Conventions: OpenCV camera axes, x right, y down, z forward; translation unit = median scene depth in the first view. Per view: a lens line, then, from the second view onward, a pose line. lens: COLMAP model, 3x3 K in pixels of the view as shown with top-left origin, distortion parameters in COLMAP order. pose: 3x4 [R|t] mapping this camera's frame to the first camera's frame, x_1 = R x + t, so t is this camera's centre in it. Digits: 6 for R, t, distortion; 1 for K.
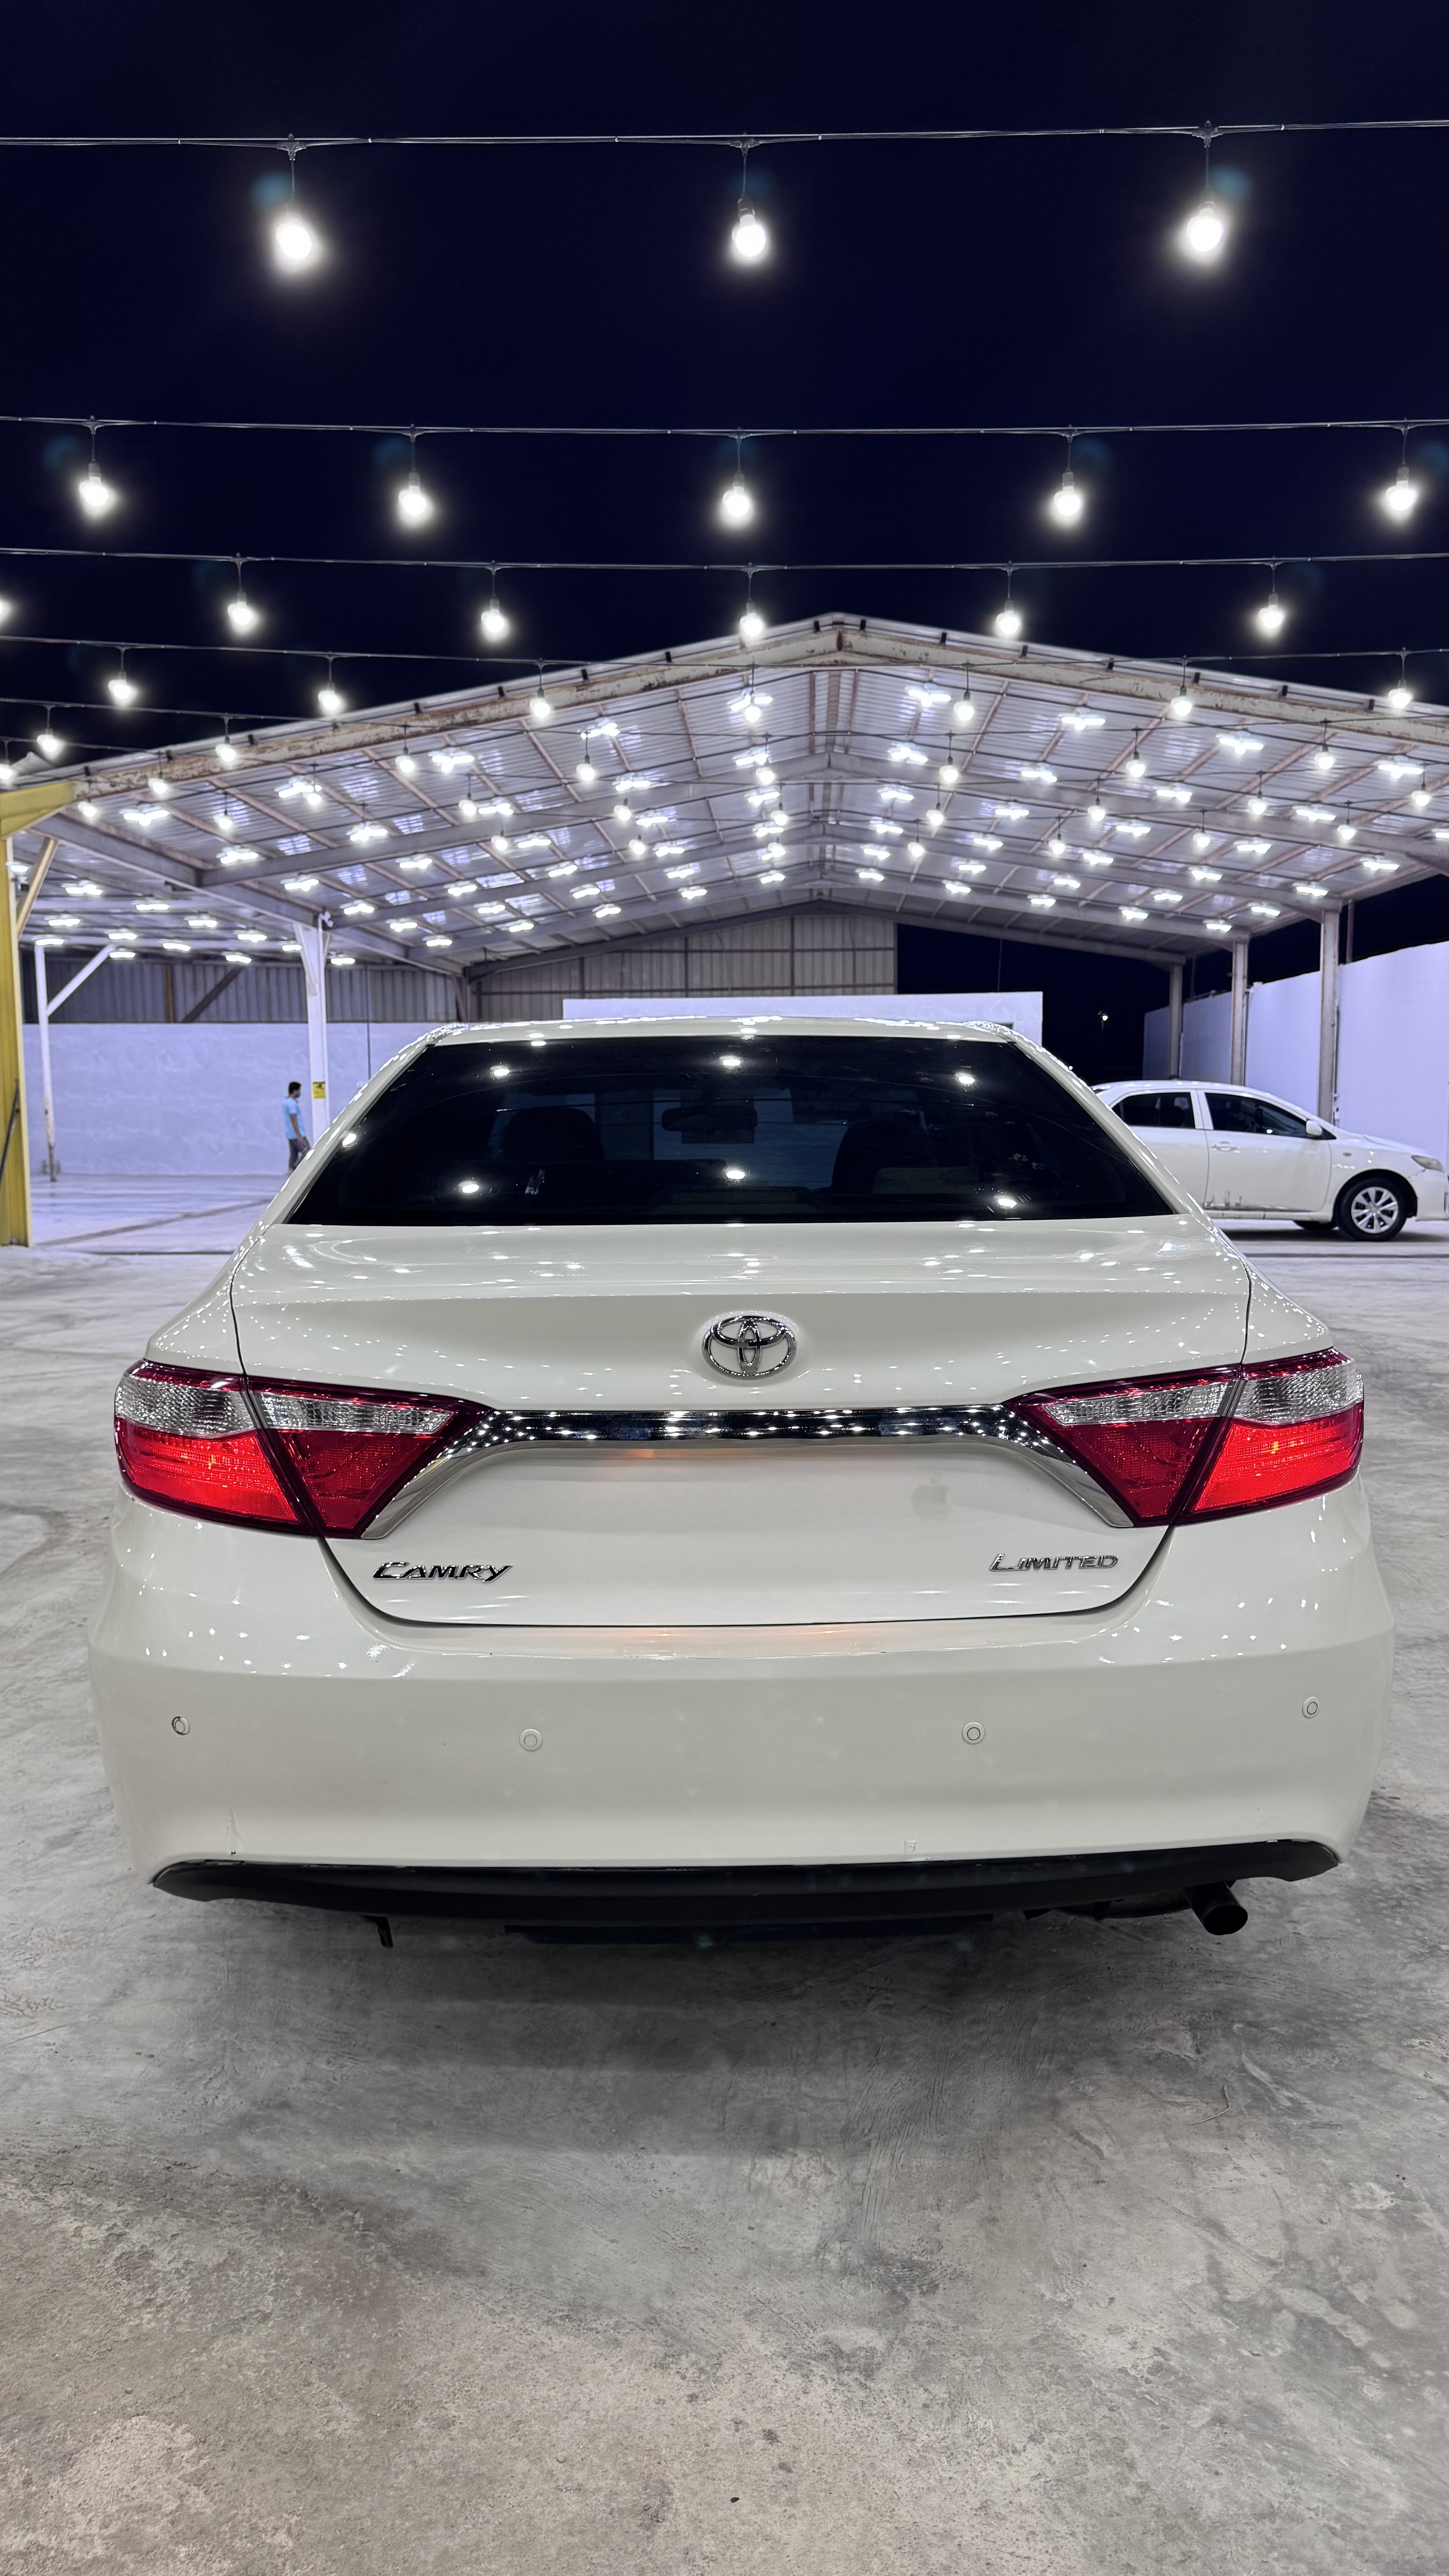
lens RADIAL K [[1813.0, 0, 737.7], [0, 1813.0, 1295.1], [0, 0, 1]] dist [0.047220, -0.061634]
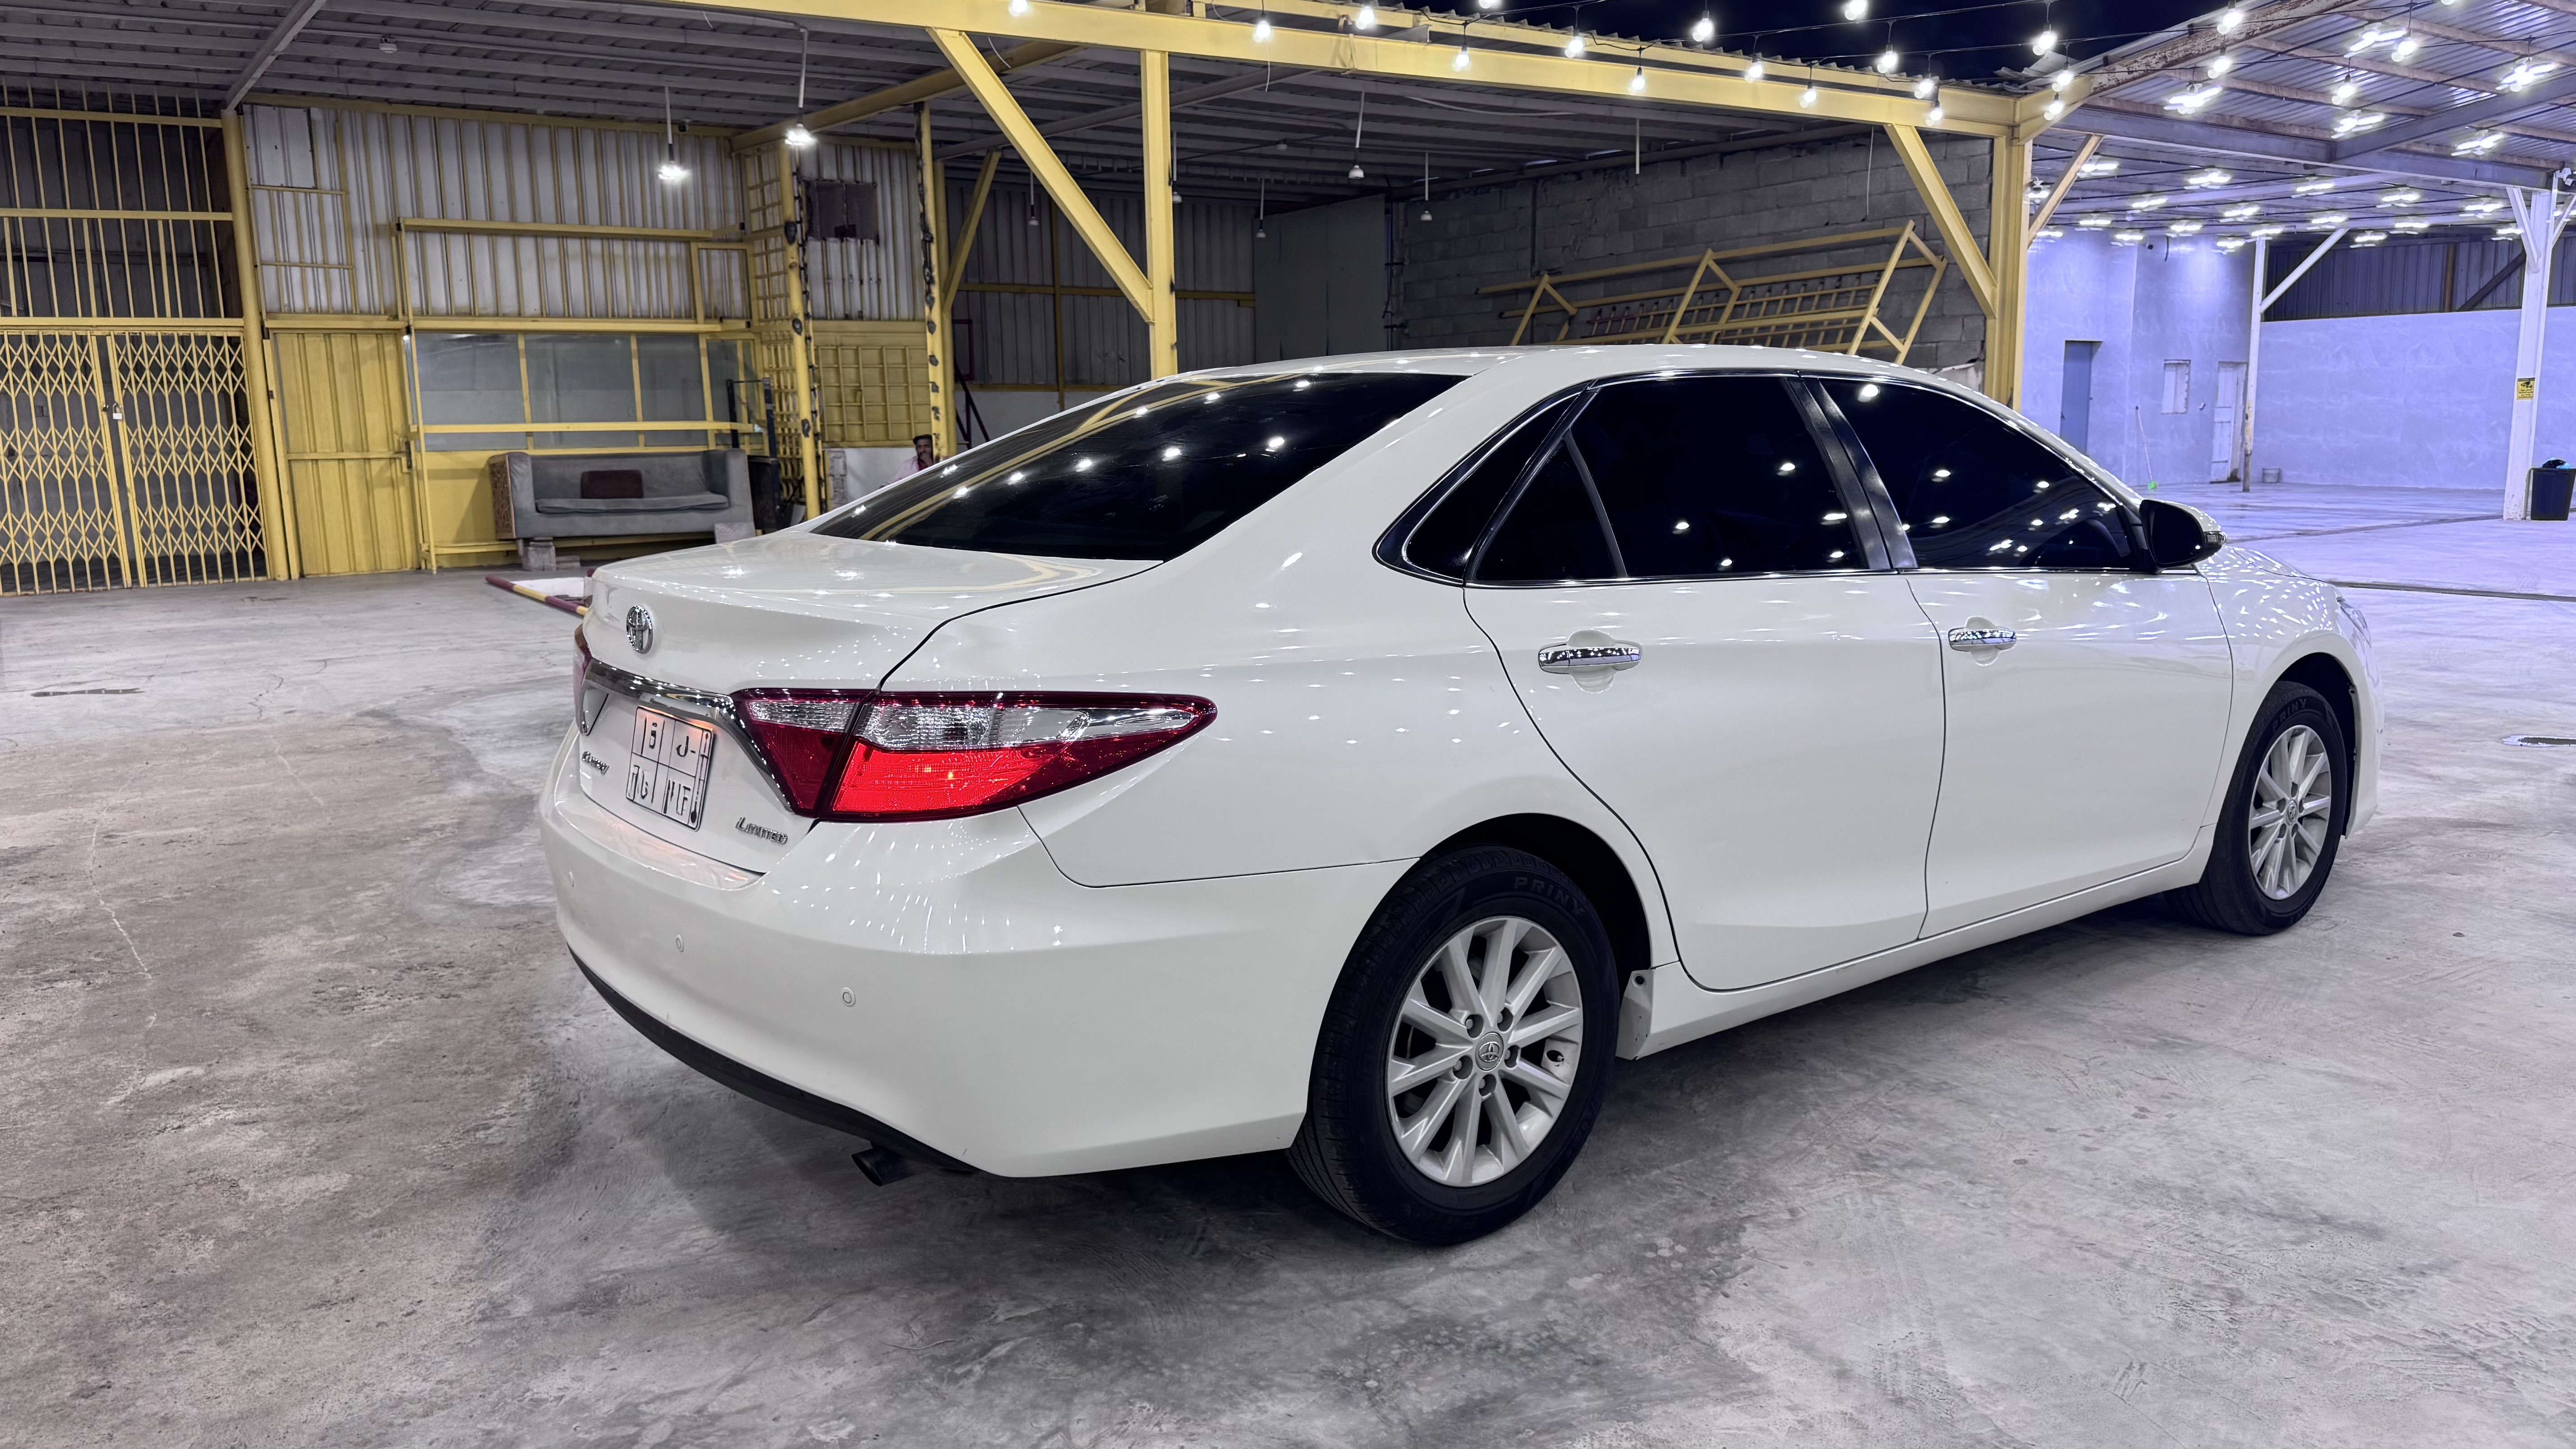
lens RADIAL K [[1813.0, 0, 1292.7], [0, 1813.0, 736.5], [0, 0, 1]] dist [0.047220, -0.061634]
pose [[0.593053, 0.134821, -0.793796, 1.283729], [-0.075060, 0.990846, 0.112210, -0.075673], [0.801657, -0.006964, 0.597743, 0.527378]]
